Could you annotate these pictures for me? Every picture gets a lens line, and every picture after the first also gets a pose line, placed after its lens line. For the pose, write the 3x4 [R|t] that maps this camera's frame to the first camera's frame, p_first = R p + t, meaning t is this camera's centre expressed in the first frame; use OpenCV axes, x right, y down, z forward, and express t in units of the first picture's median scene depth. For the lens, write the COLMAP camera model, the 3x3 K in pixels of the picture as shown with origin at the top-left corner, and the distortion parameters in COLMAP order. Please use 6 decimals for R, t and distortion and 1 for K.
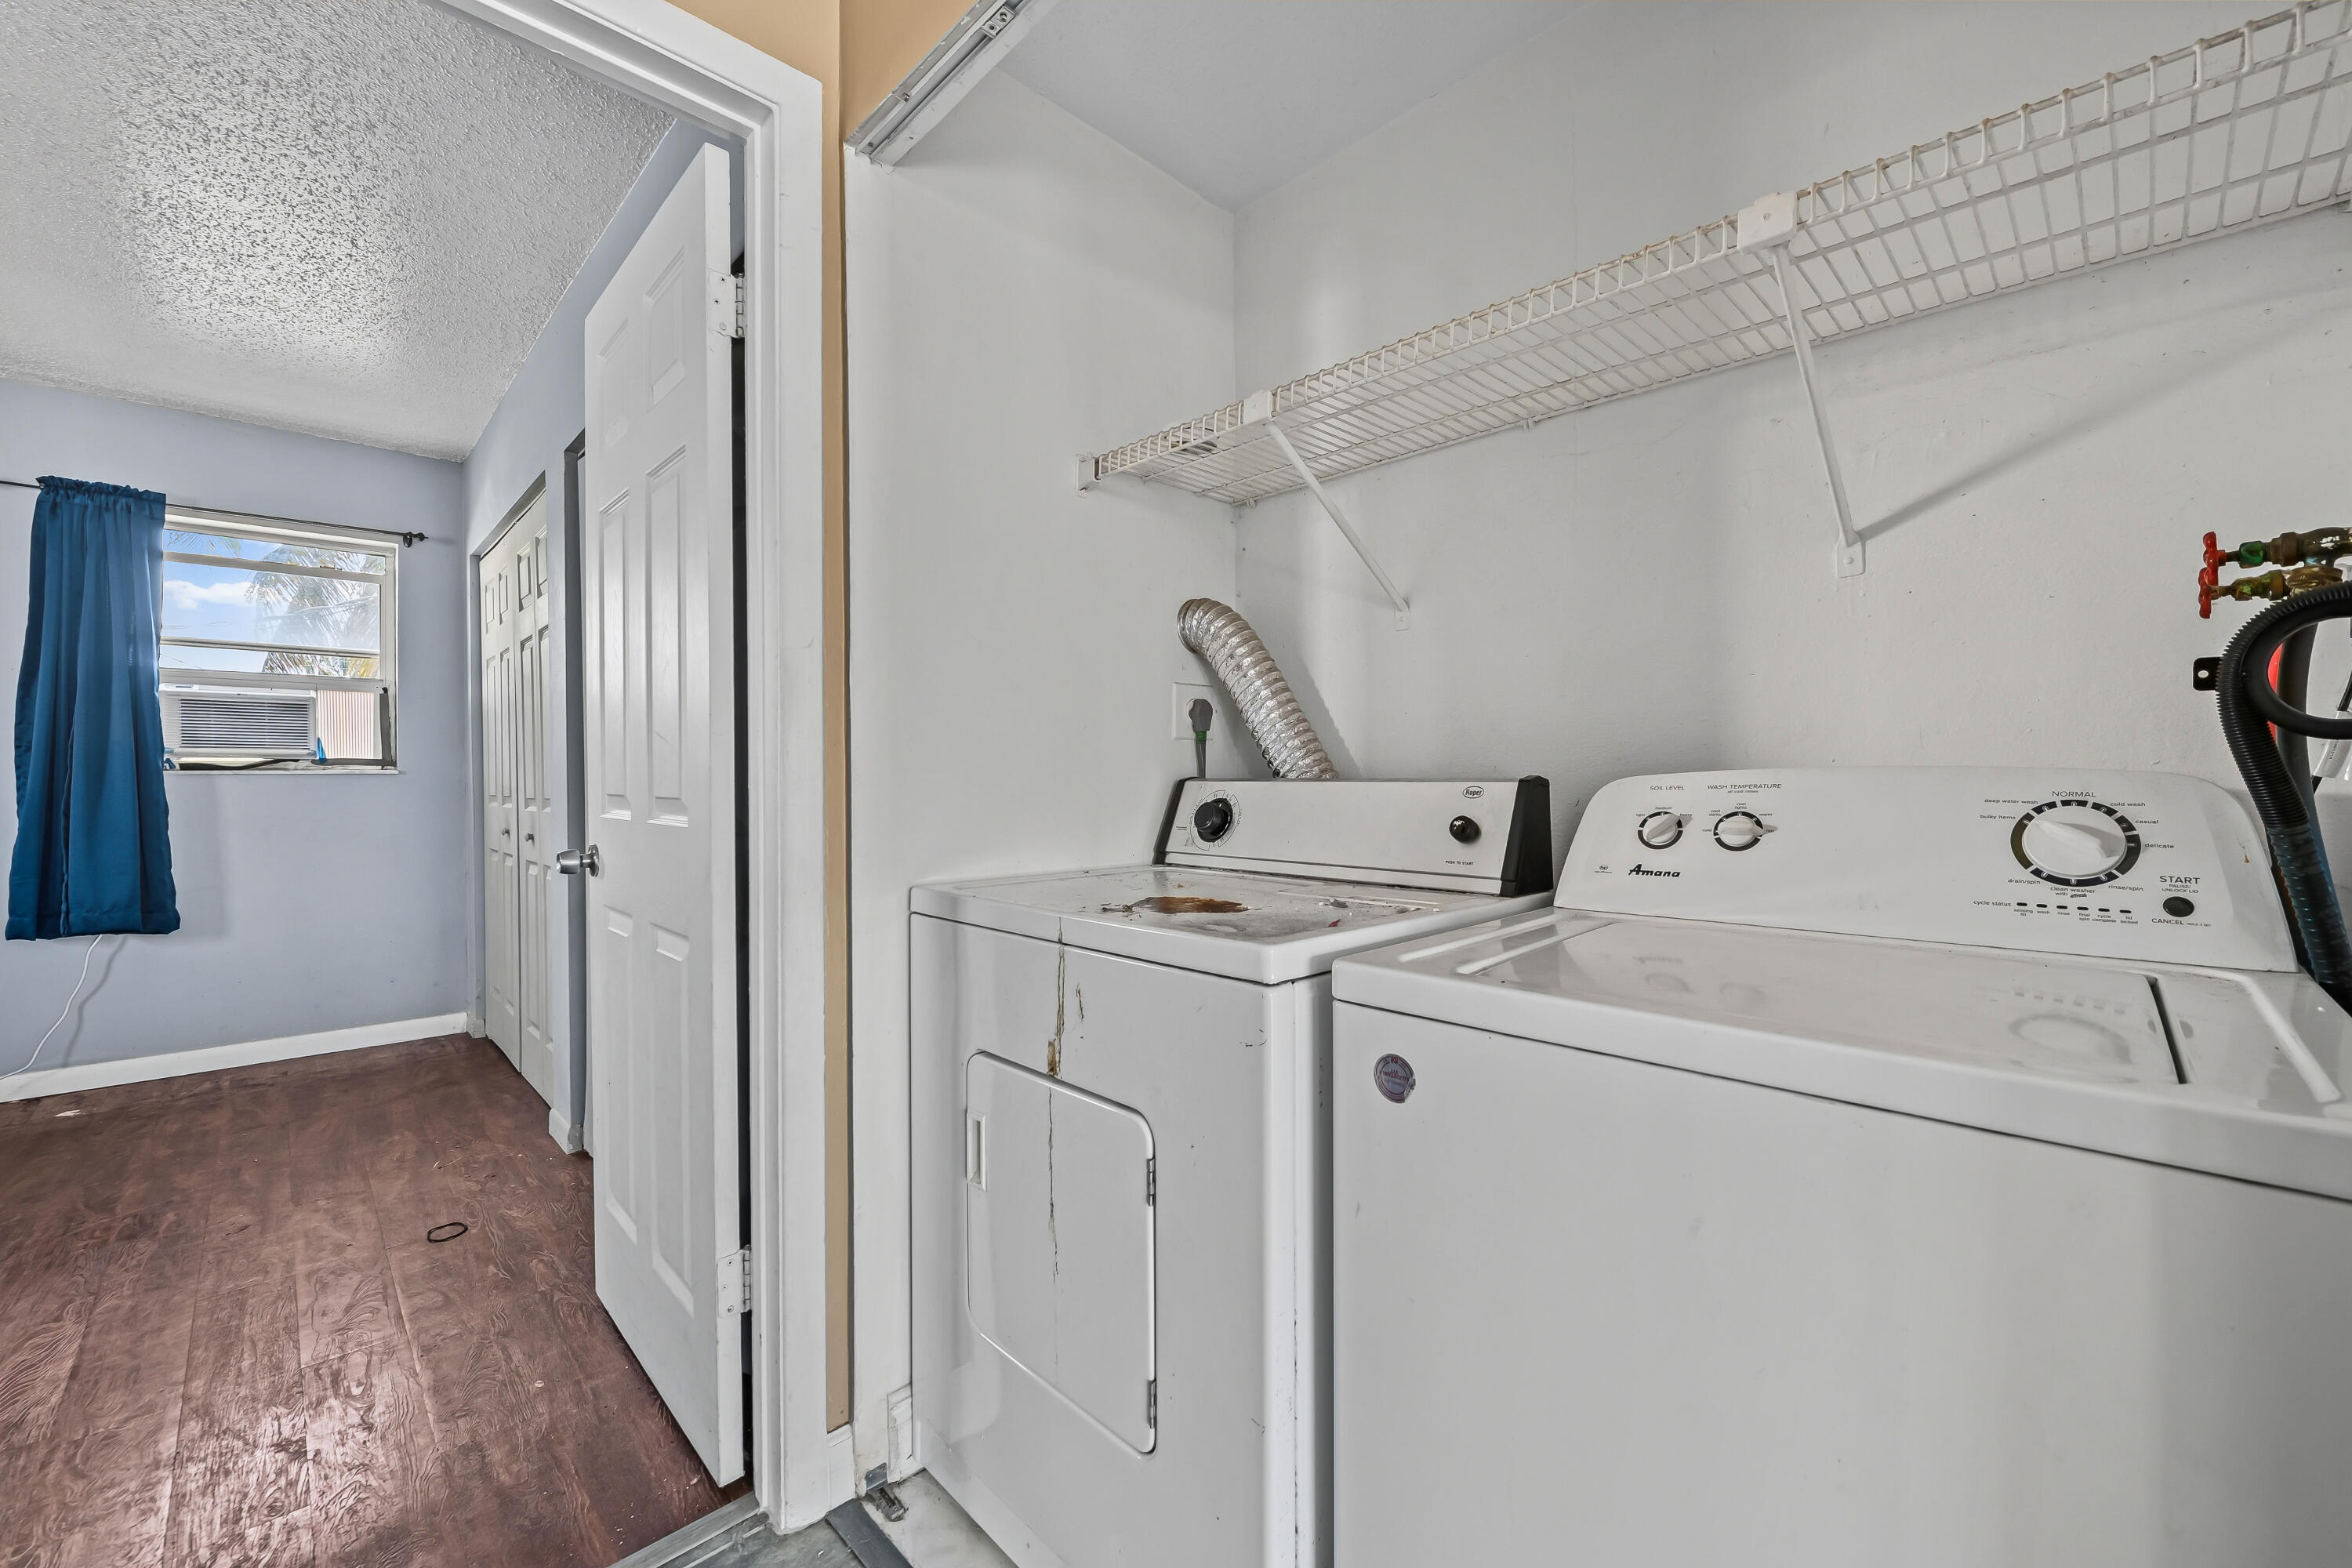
lens RADIAL K [[924.3, 0, 1221.9], [0, 924.3, 788.0], [0, 0, 1]] dist [-0.001720, -0.004725]
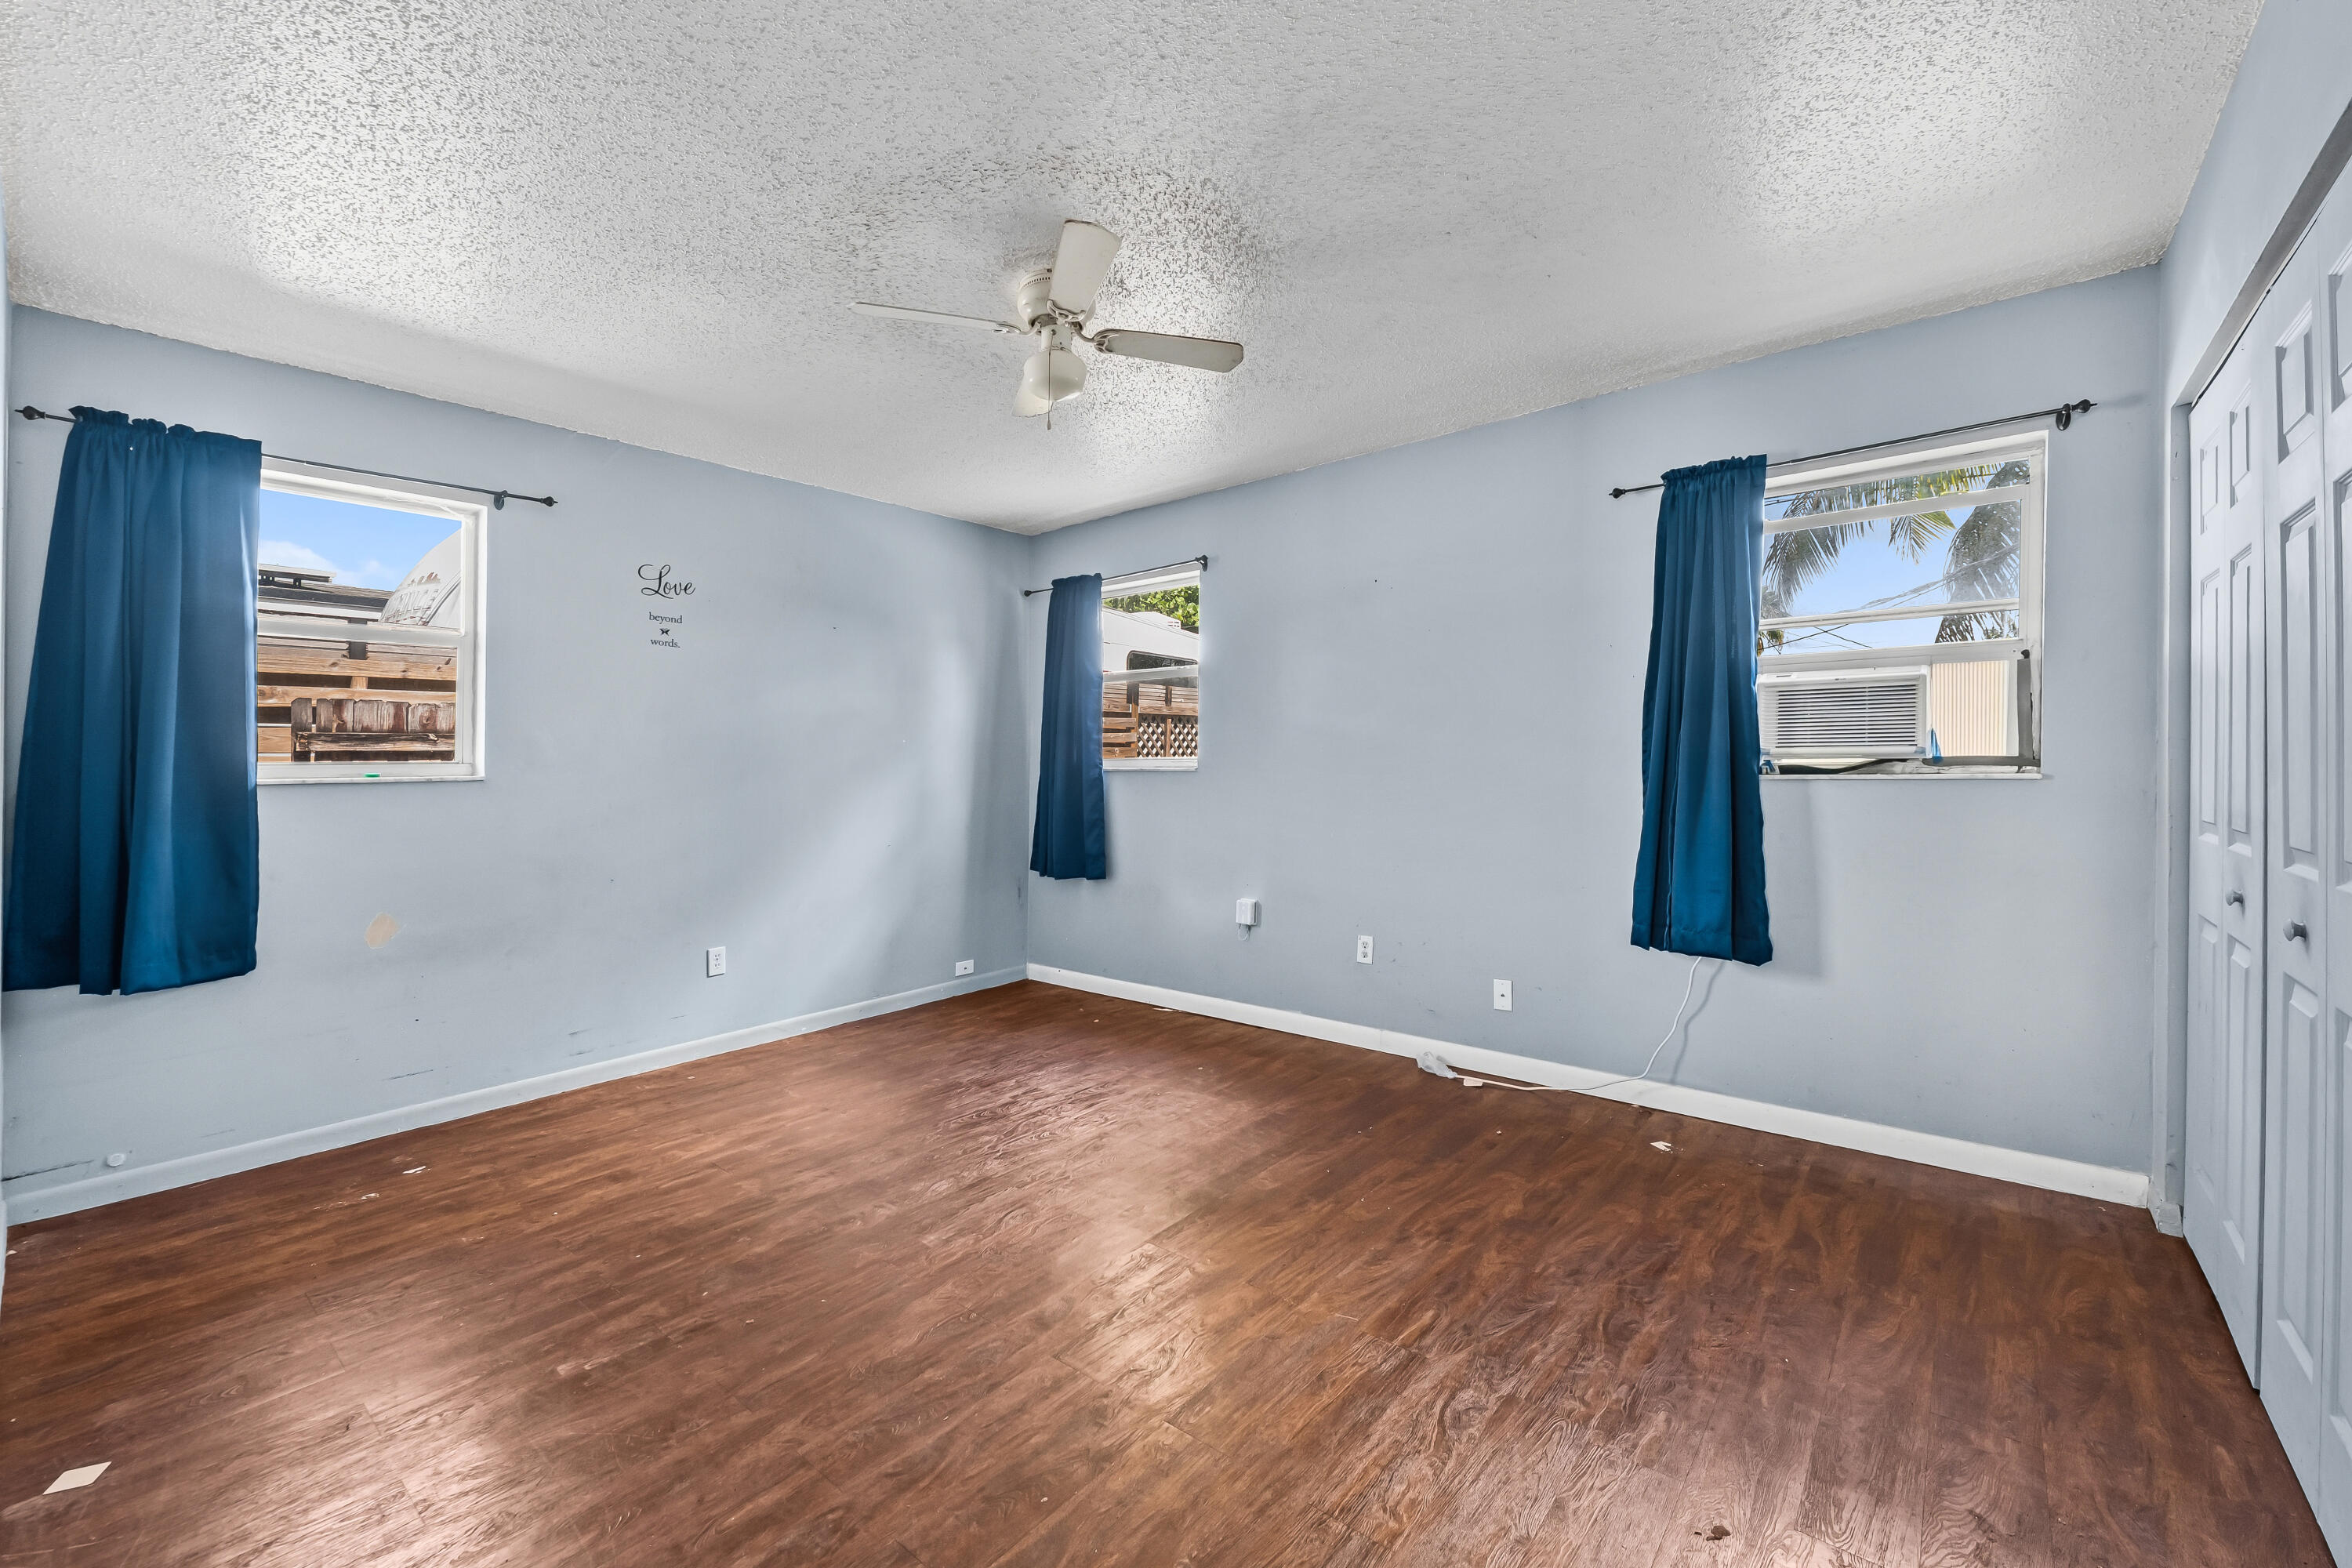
lens RADIAL K [[936.2, 0, 1190.0], [0, 936.2, 780.2], [0, 0, 1]] dist [0.000656, -0.000764]
pose [[0.074621, 0.022769, -0.996952, -0.306252], [0.000029, 0.999739, 0.022835, -0.033765], [0.997212, -0.001733, 0.074600, 0.385344]]
